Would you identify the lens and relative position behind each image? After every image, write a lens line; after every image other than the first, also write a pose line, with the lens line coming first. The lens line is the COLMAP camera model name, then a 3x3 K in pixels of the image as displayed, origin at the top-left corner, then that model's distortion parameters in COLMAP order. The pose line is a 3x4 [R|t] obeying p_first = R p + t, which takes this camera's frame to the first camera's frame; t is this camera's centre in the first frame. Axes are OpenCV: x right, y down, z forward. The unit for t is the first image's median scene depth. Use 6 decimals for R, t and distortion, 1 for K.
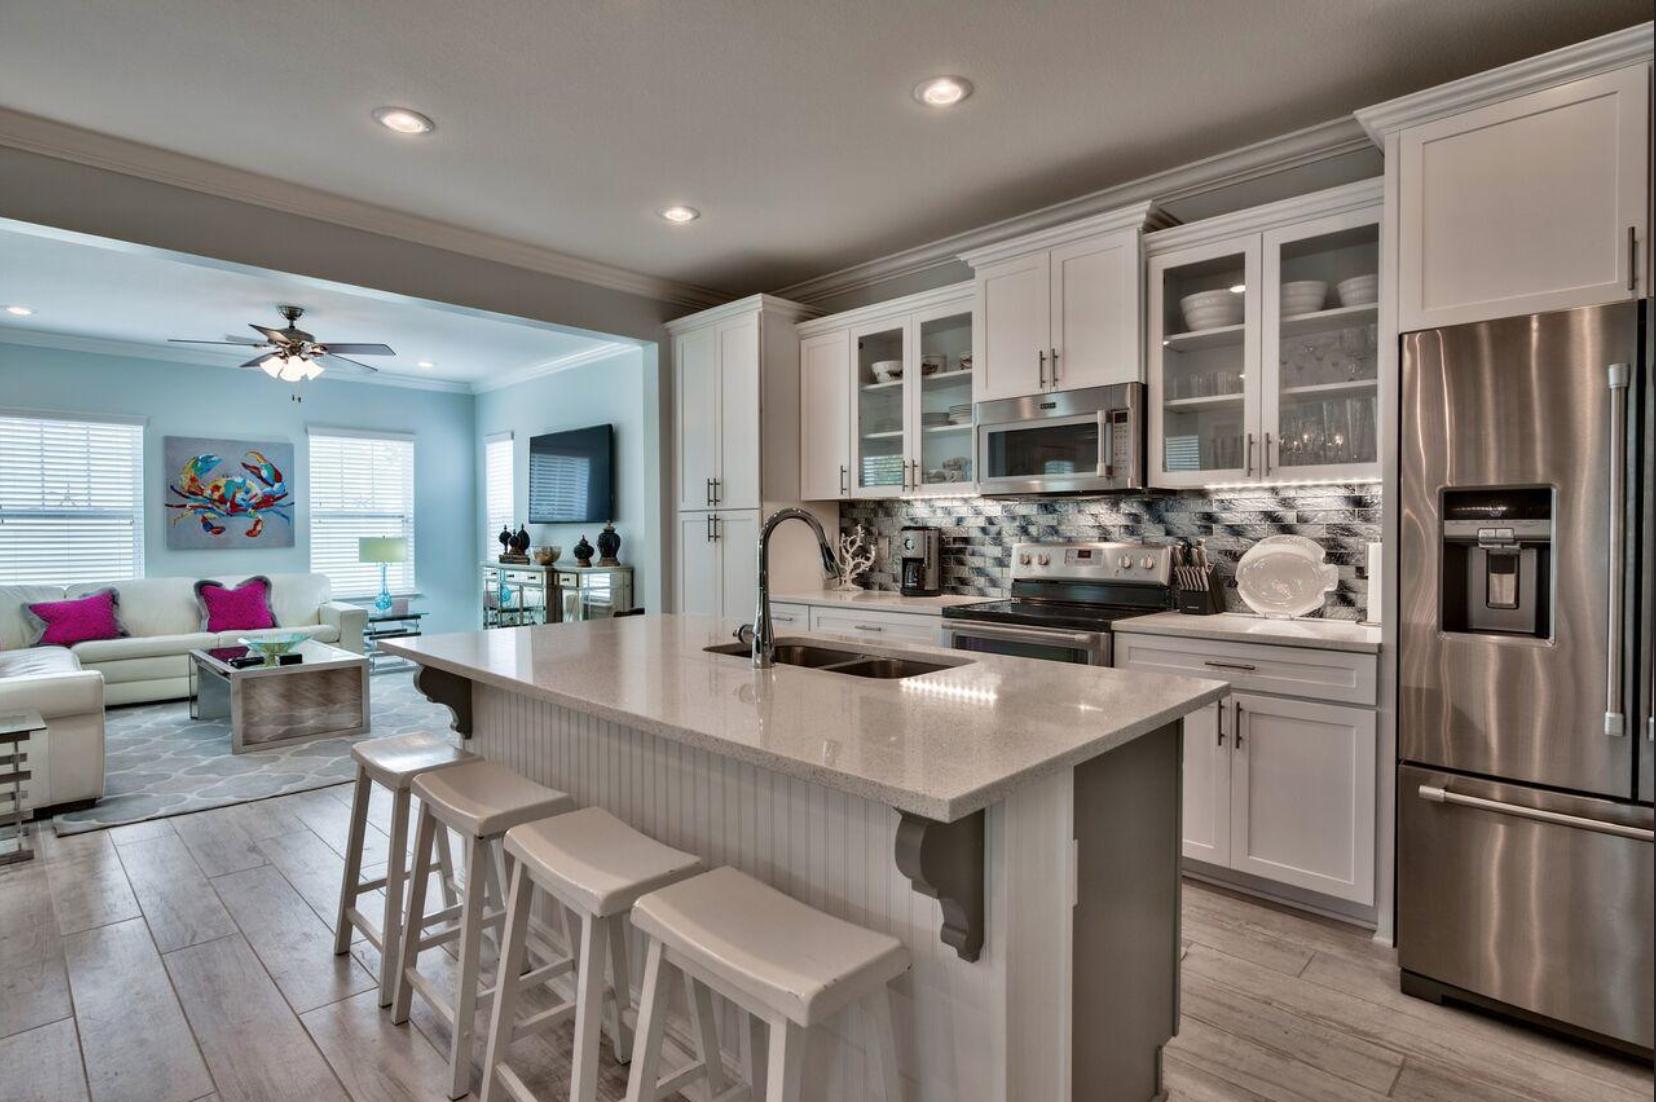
lens RADIAL K [[823.5, 0, 820.7], [0, 823.5, 541.3], [0, 0, 1]] dist [-0.002045, -0.000911]
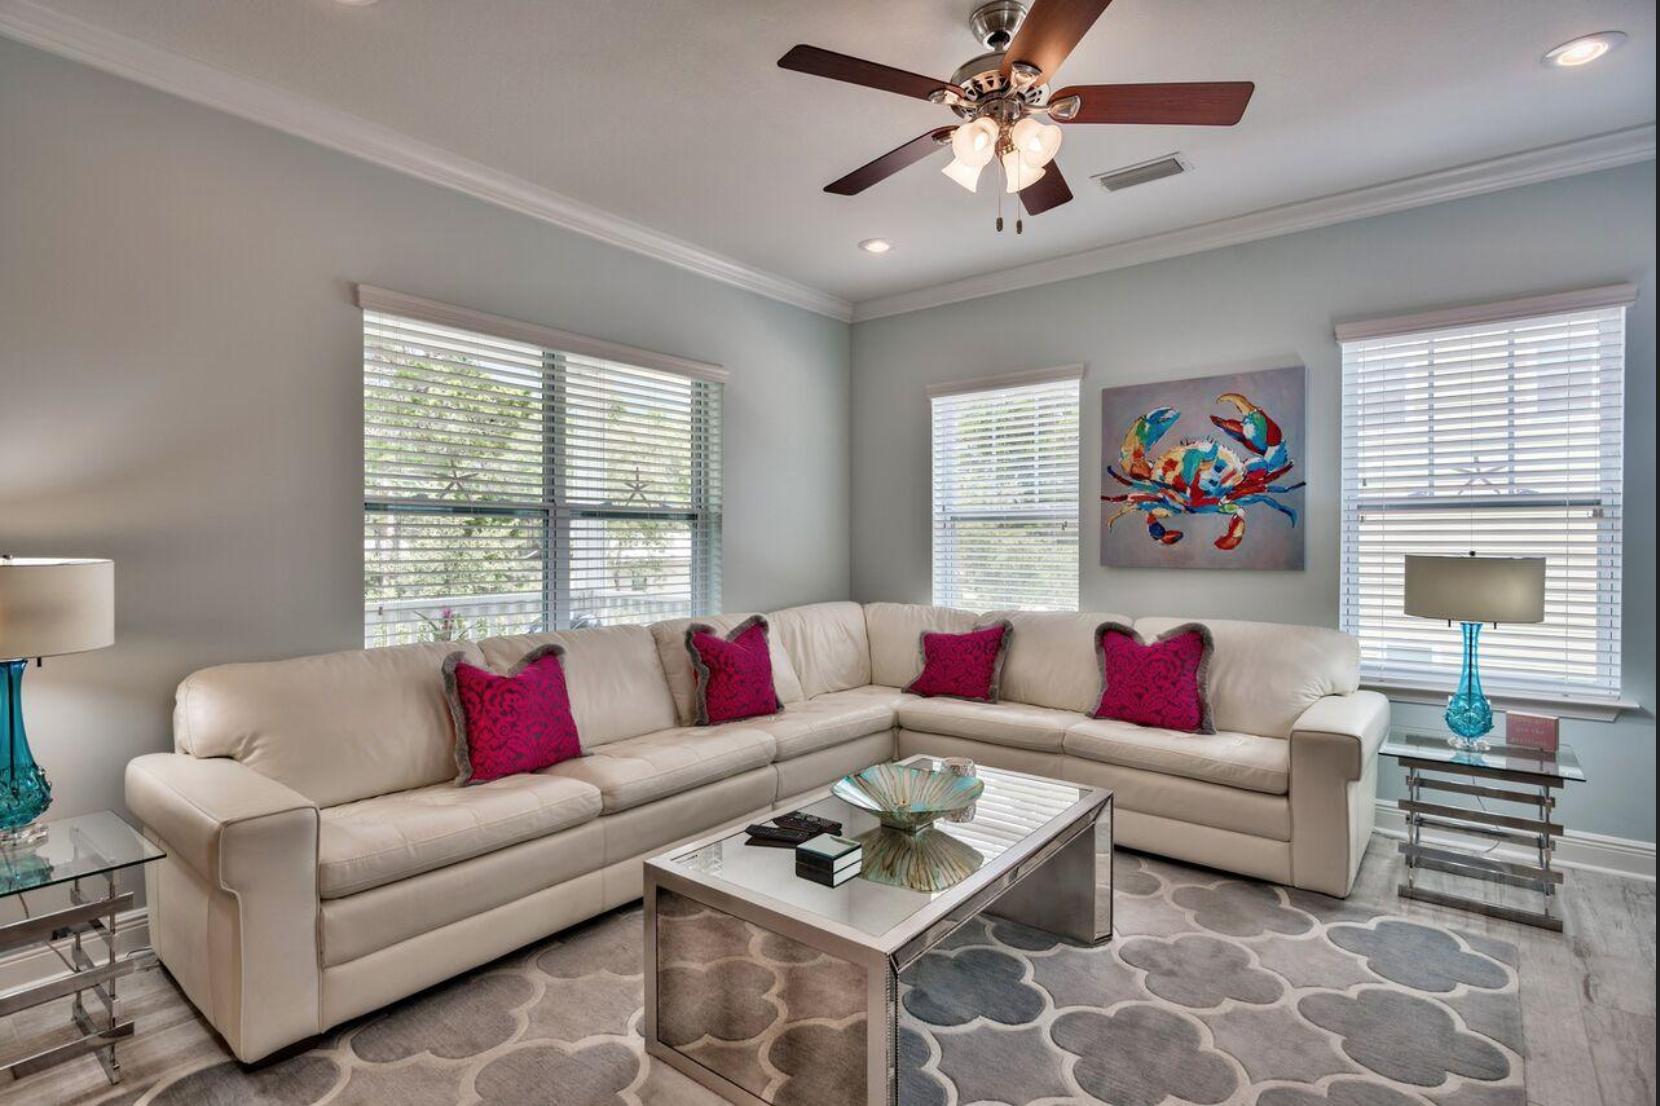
lens RADIAL K [[825.5, 0, 794.2], [0, 825.5, 537.2], [0, 0, 1]] dist [-0.002045, -0.000911]
pose [[0.093525, 0.001270, -0.995616, -0.180334], [-0.016859, 0.999858, -0.000309, -0.008842], [0.995474, 0.016814, 0.093533, 0.689803]]
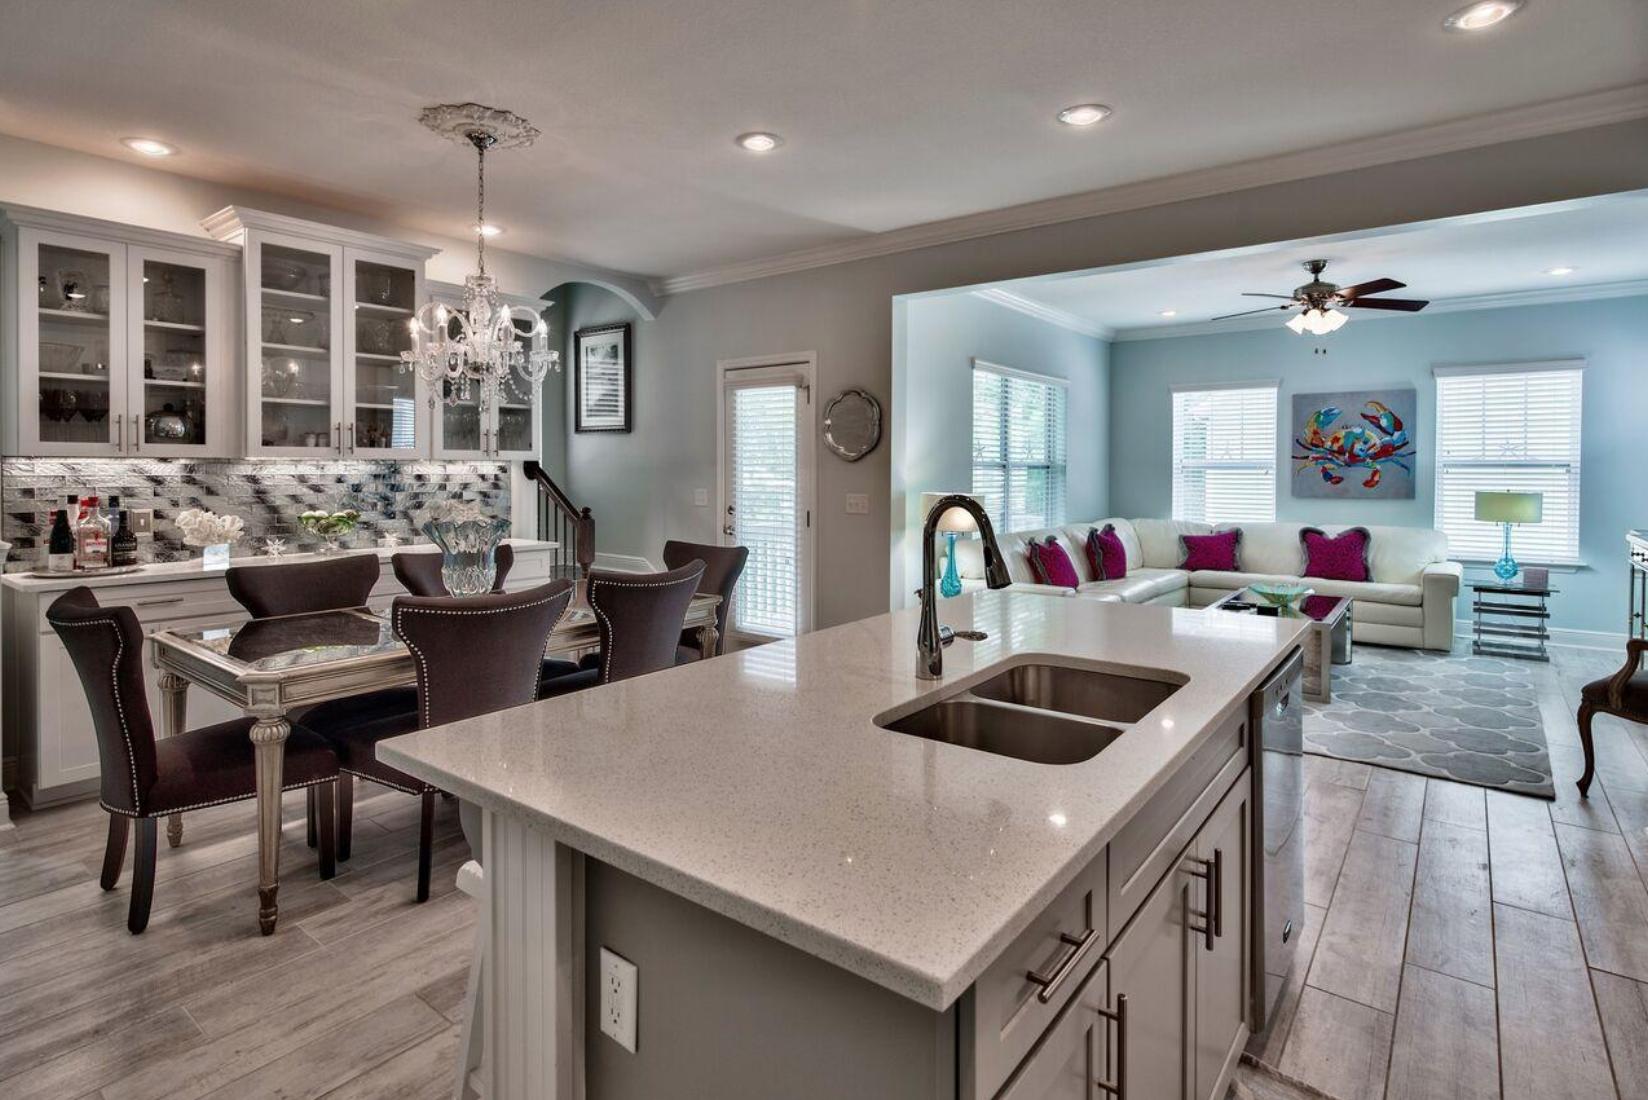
lens RADIAL K [[819.5, 0, 815.0], [0, 819.5, 475.5], [0, 0, 1]] dist [-0.002045, -0.000911]
pose [[0.111020, 0.013834, -0.993722, 0.224996], [-0.018096, 0.999765, 0.011896, -0.019981], [0.993653, 0.016662, 0.111244, 0.233276]]
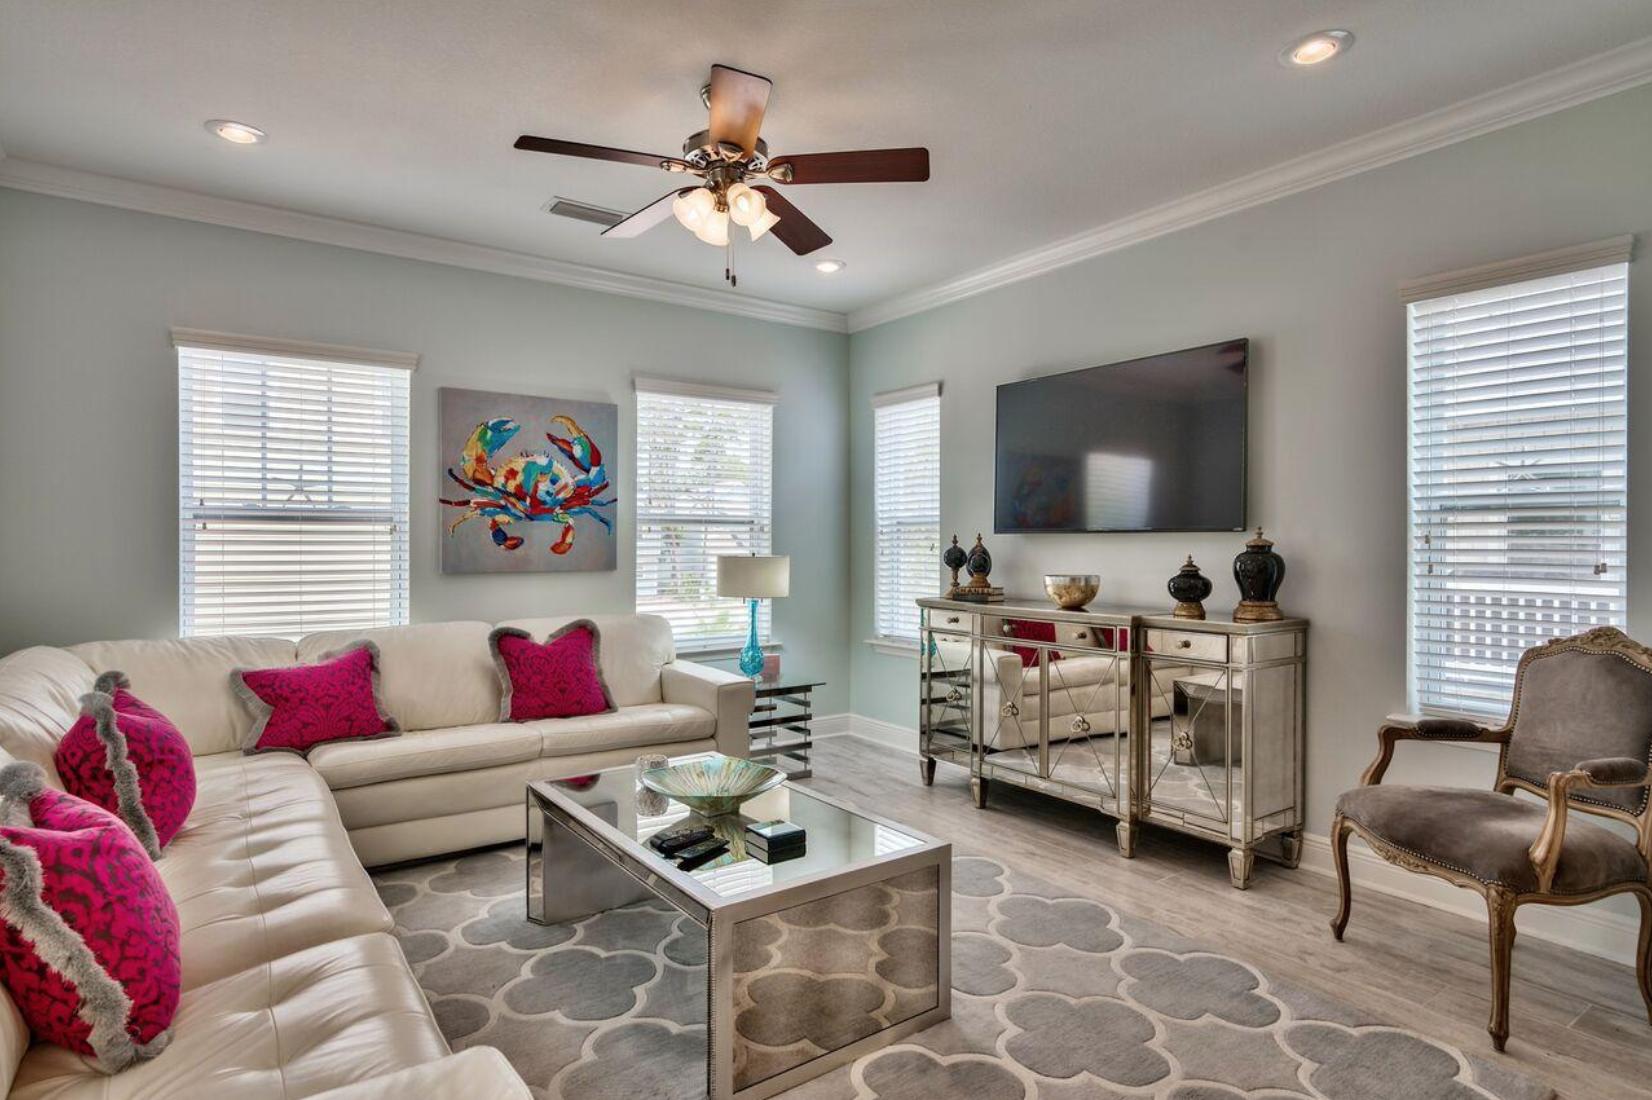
lens RADIAL K [[883.3, 0, 828.4], [0, 883.3, 546.6], [0, 0, 1]] dist [0.004832, -0.000871]
pose [[0.985492, 0.005560, -0.169629, -0.396645], [-0.007621, 0.999905, -0.011500, -0.004965], [0.169549, 0.012626, 0.985441, 0.398979]]
